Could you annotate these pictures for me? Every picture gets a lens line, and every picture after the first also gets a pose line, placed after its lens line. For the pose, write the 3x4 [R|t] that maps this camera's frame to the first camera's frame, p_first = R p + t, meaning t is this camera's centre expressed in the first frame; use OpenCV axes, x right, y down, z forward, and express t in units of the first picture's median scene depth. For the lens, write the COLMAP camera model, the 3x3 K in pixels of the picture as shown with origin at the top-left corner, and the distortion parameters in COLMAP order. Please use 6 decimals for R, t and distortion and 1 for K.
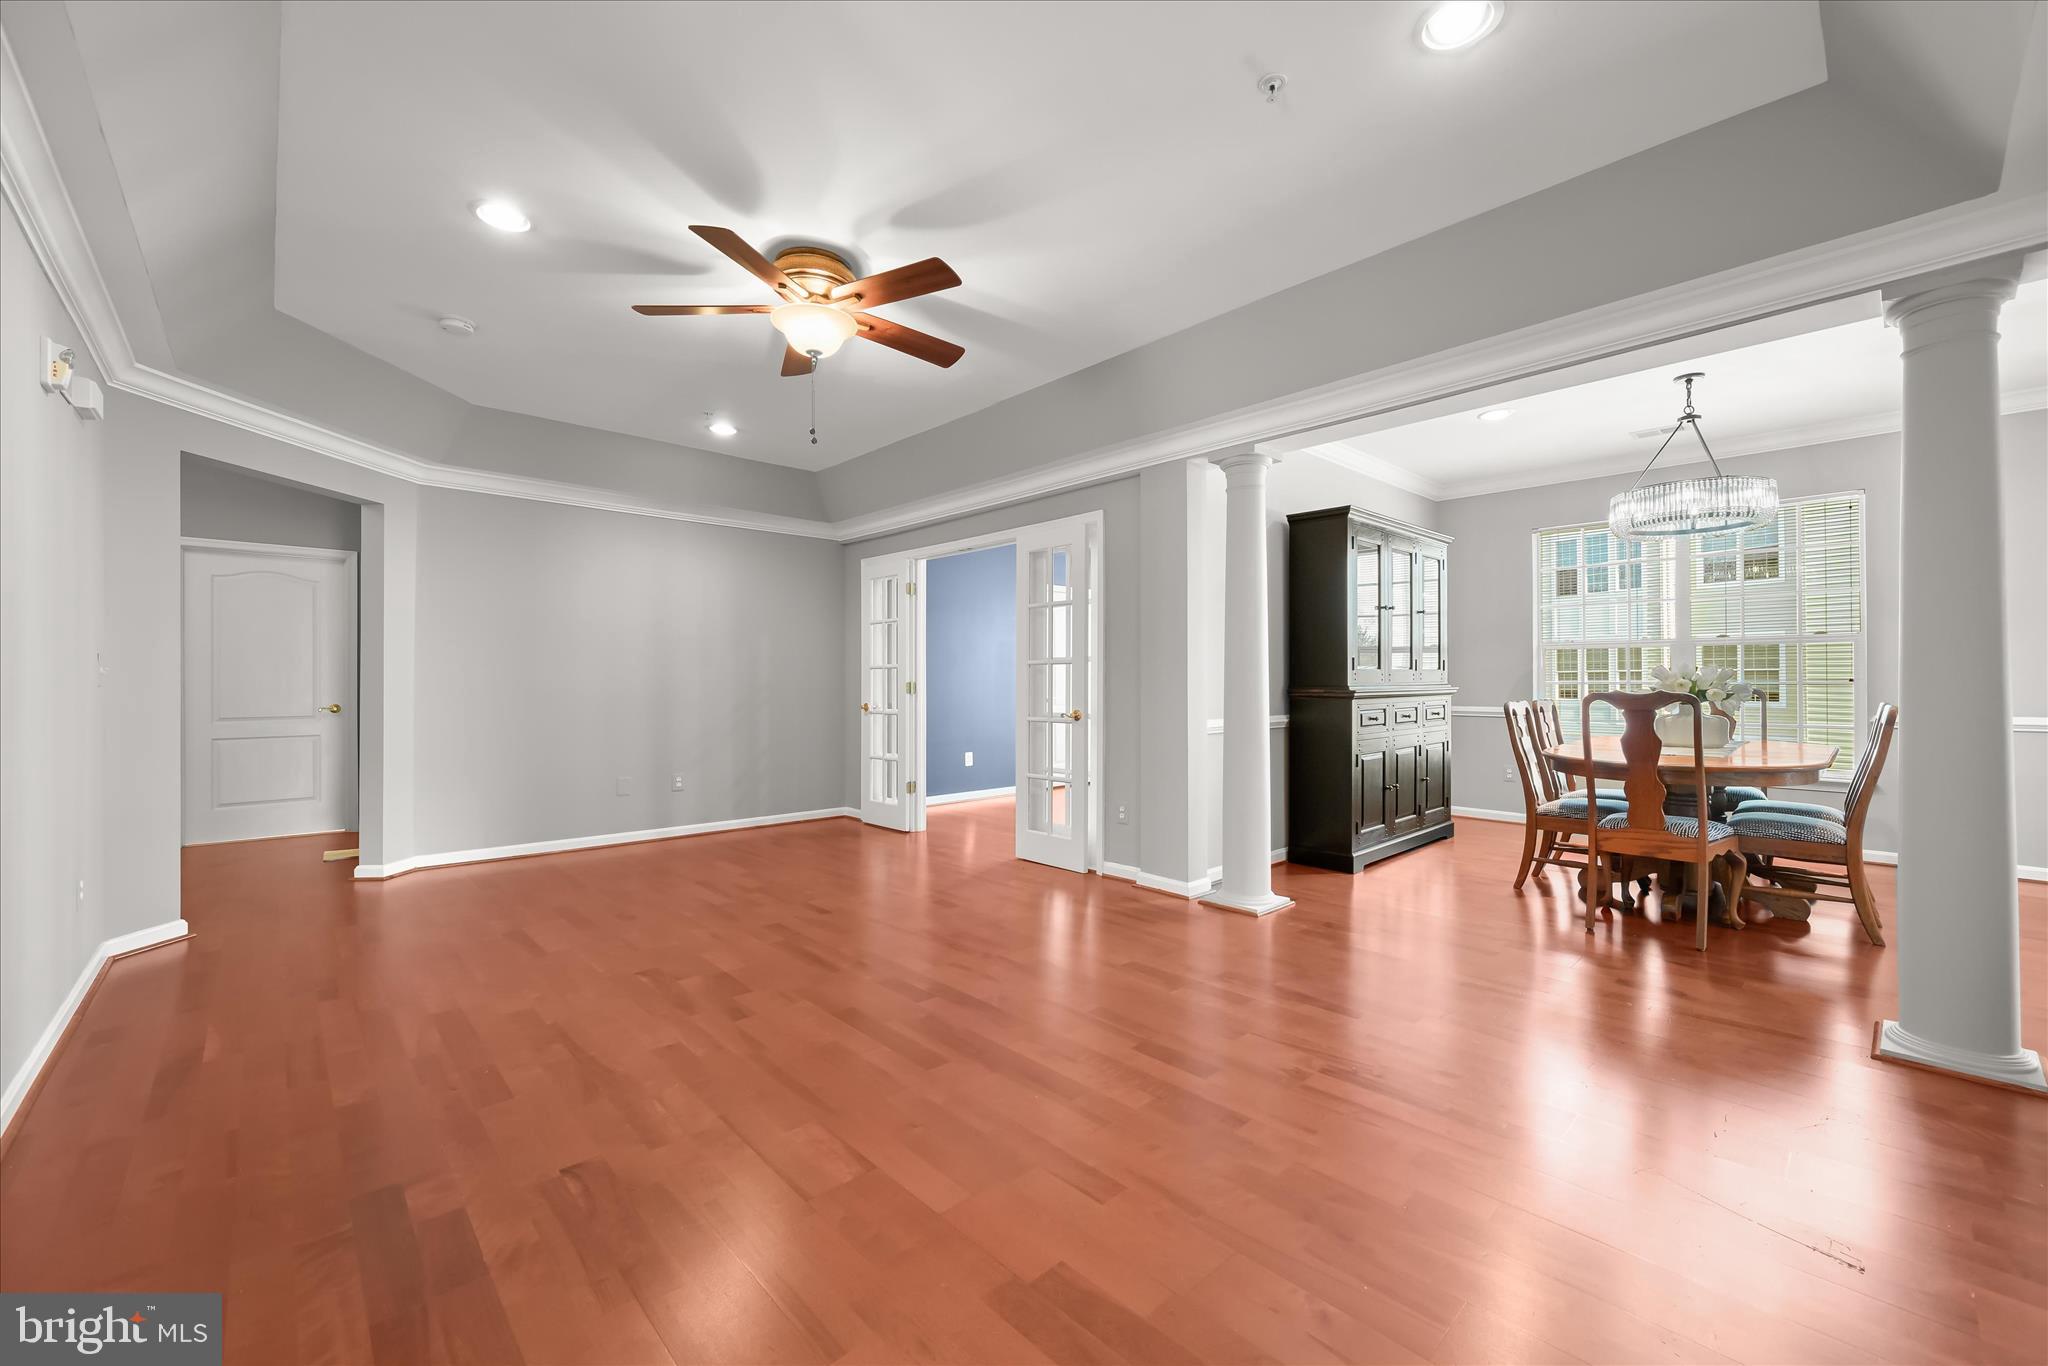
lens RADIAL K [[800.2, 0, 1040.7], [0, 800.2, 680.6], [0, 0, 1]] dist [-0.002487, -0.000076]
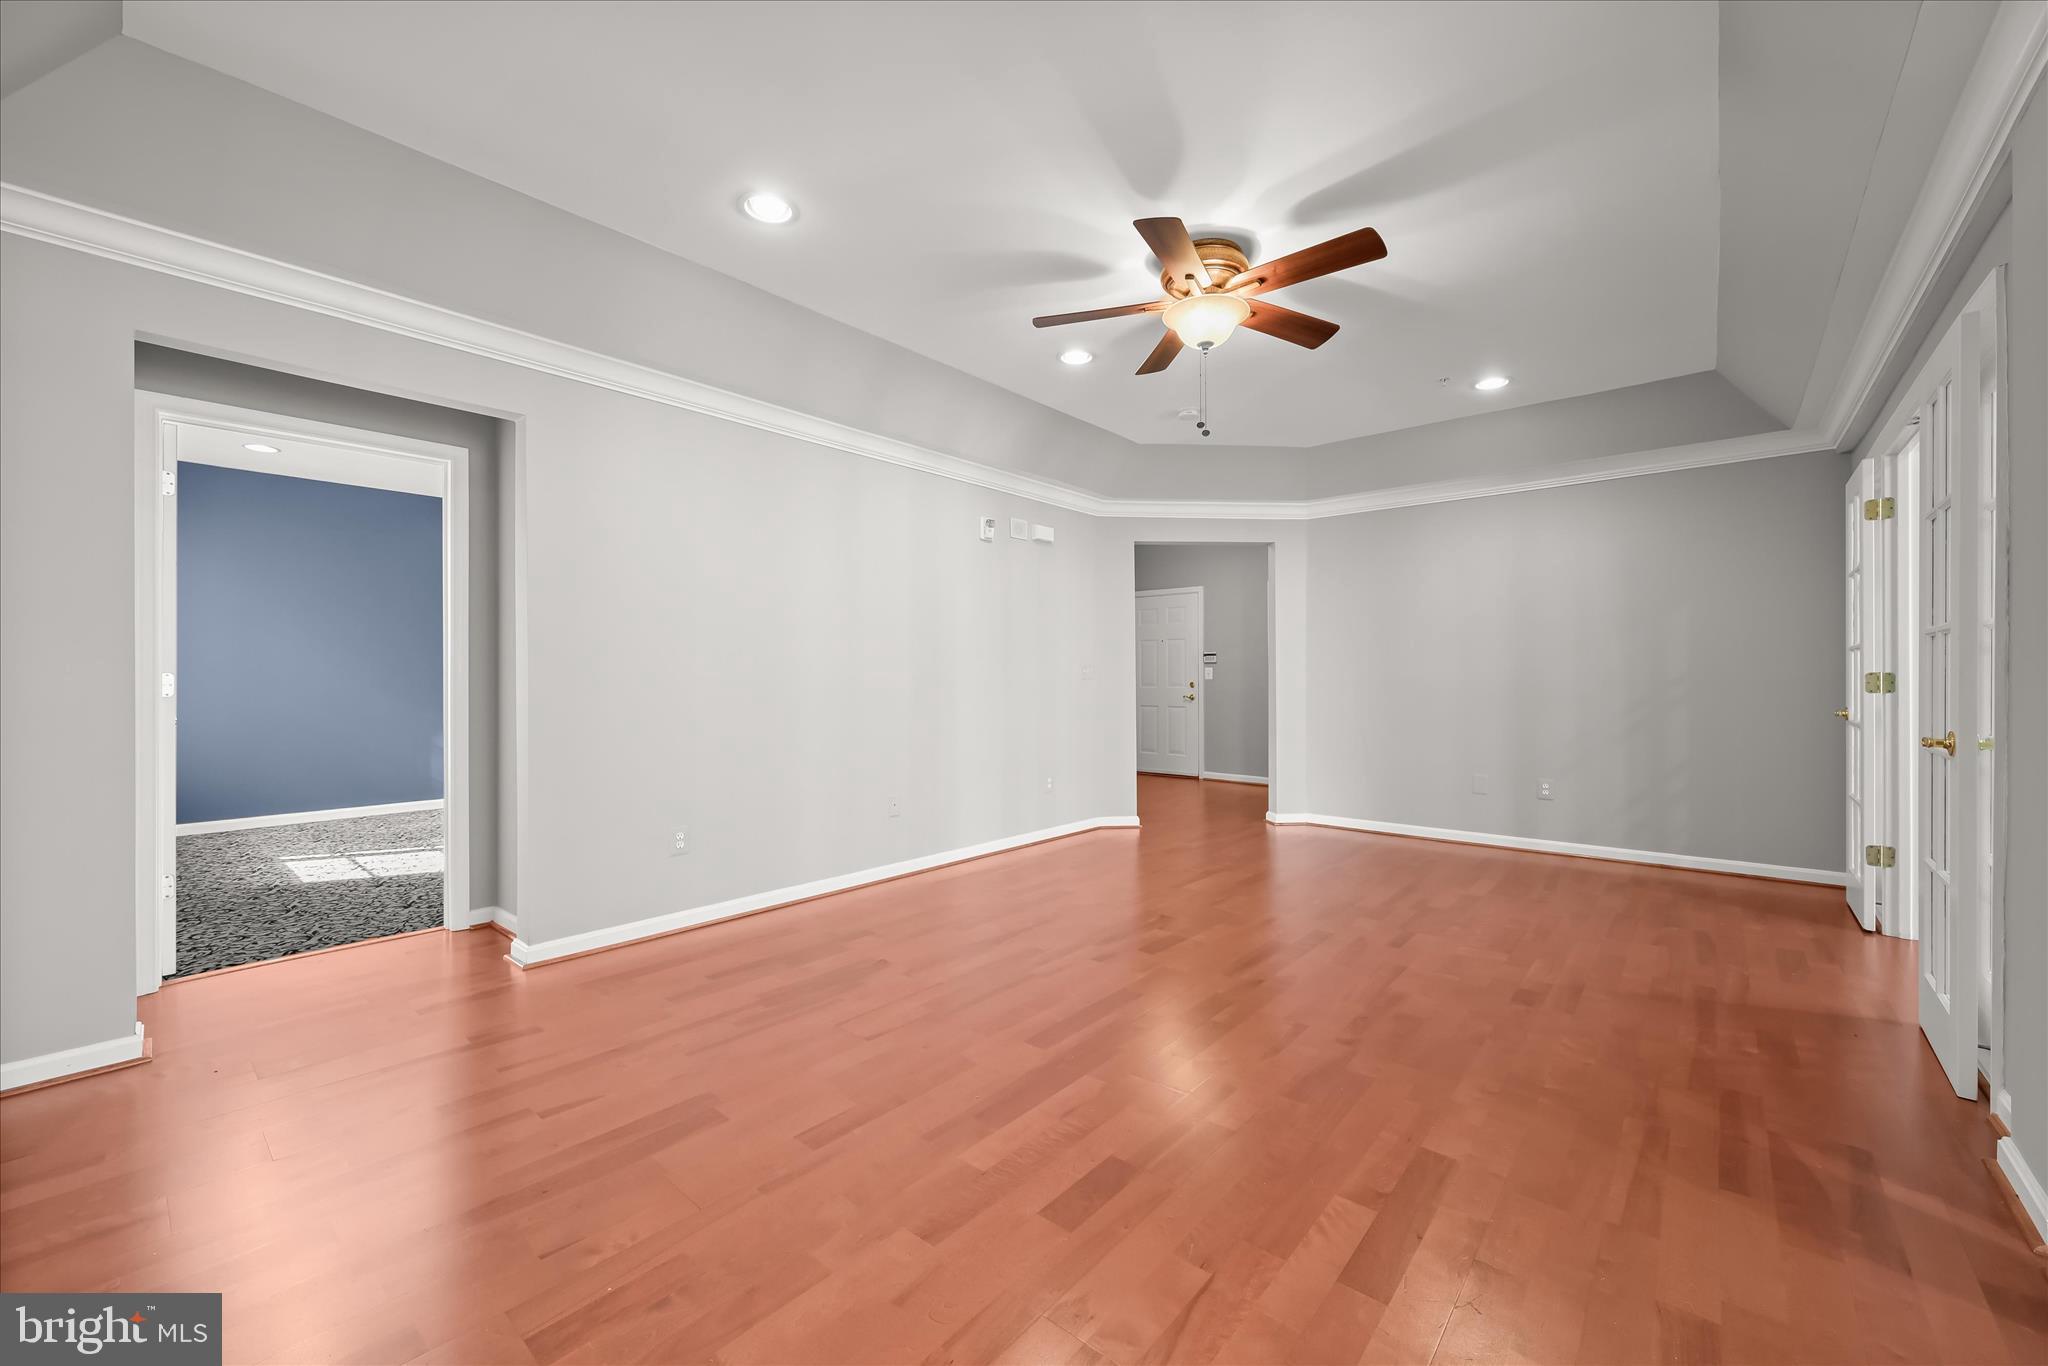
lens RADIAL K [[800.2, 0, 1027.0], [0, 800.2, 680.3], [0, 0, 1]] dist [-0.002487, -0.000076]
pose [[0.102482, -0.000473, -0.994735, 0.596244], [0.008443, 0.999964, 0.000394, 0.005199], [0.994699, -0.008439, 0.102482, 0.586356]]
